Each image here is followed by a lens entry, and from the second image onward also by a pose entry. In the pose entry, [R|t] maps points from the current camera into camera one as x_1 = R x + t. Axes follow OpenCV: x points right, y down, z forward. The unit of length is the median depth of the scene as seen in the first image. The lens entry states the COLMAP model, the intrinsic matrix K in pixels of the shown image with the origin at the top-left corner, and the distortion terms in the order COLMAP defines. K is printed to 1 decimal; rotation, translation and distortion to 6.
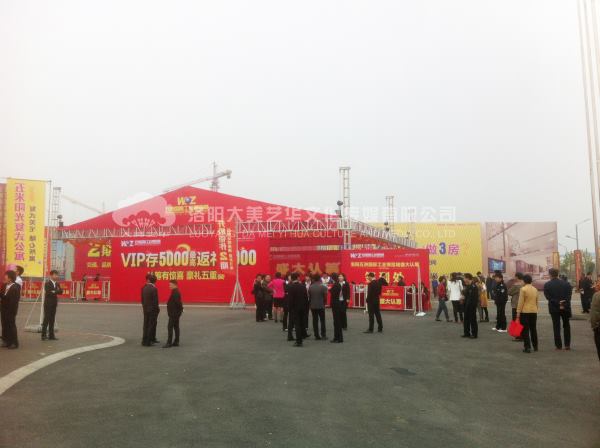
lens RADIAL K [[555.5, 0, 300.0], [0, 555.5, 224.0], [0, 0, 1]] dist [0.106279, -0.336355]
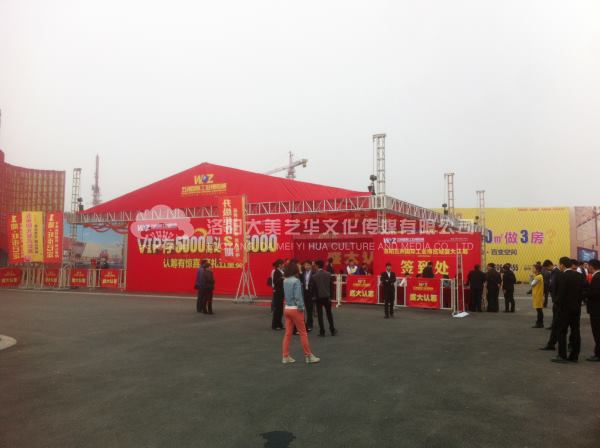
lens RADIAL K [[555.5, 0, 300.0], [0, 555.5, 224.0], [0, 0, 1]] dist [0.106279, -0.336355]
pose [[0.988322, -0.003055, -0.152352, 0.082203], [0.005564, 0.999856, 0.016043, 0.016013], [0.152281, -0.016703, 0.988196, 0.147348]]
